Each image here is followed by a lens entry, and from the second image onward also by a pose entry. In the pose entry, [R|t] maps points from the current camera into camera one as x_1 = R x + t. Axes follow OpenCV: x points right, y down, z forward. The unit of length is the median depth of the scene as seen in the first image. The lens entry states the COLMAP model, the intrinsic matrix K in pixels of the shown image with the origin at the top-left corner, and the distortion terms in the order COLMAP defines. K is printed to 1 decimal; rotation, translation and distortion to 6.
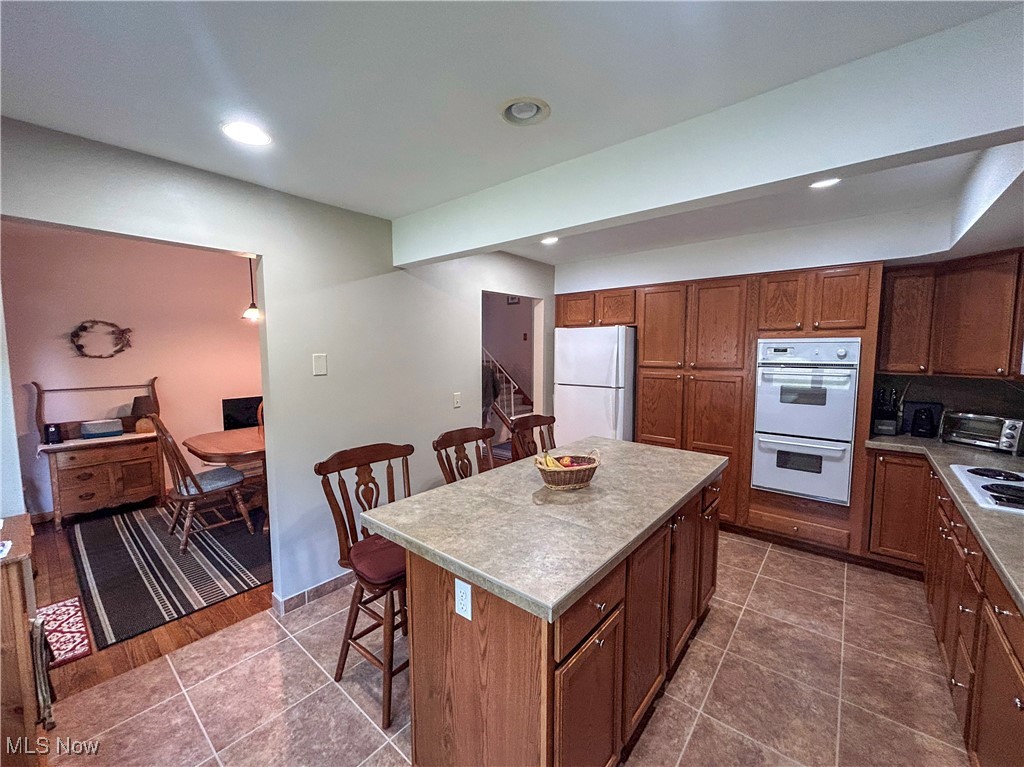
lens RADIAL K [[417.1, 0, 512.7], [0, 417.1, 382.5], [0, 0, 1]] dist [-0.001816, -0.000001]
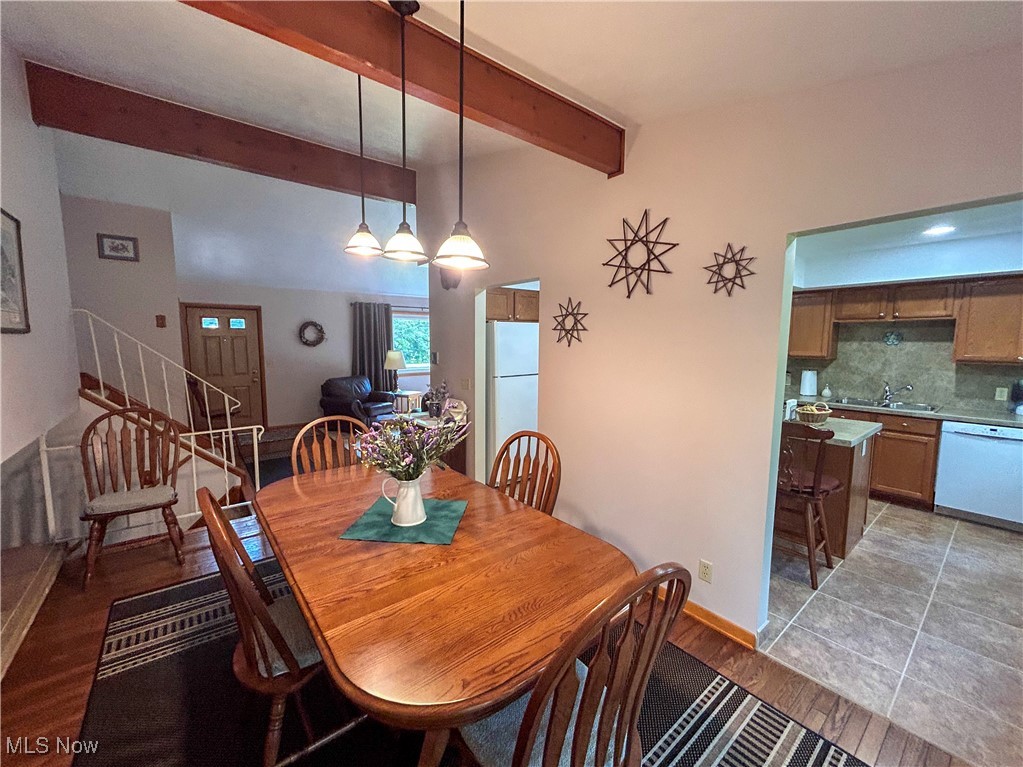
lens RADIAL K [[416.7, 0, 514.2], [0, 416.7, 384.7], [0, 0, 1]] dist [-0.001816, -0.000001]
pose [[0.183983, -0.103460, 0.977469, -1.575774], [0.076850, 0.992915, 0.090630, -0.121353], [-0.979921, 0.058444, 0.190631, 1.414082]]
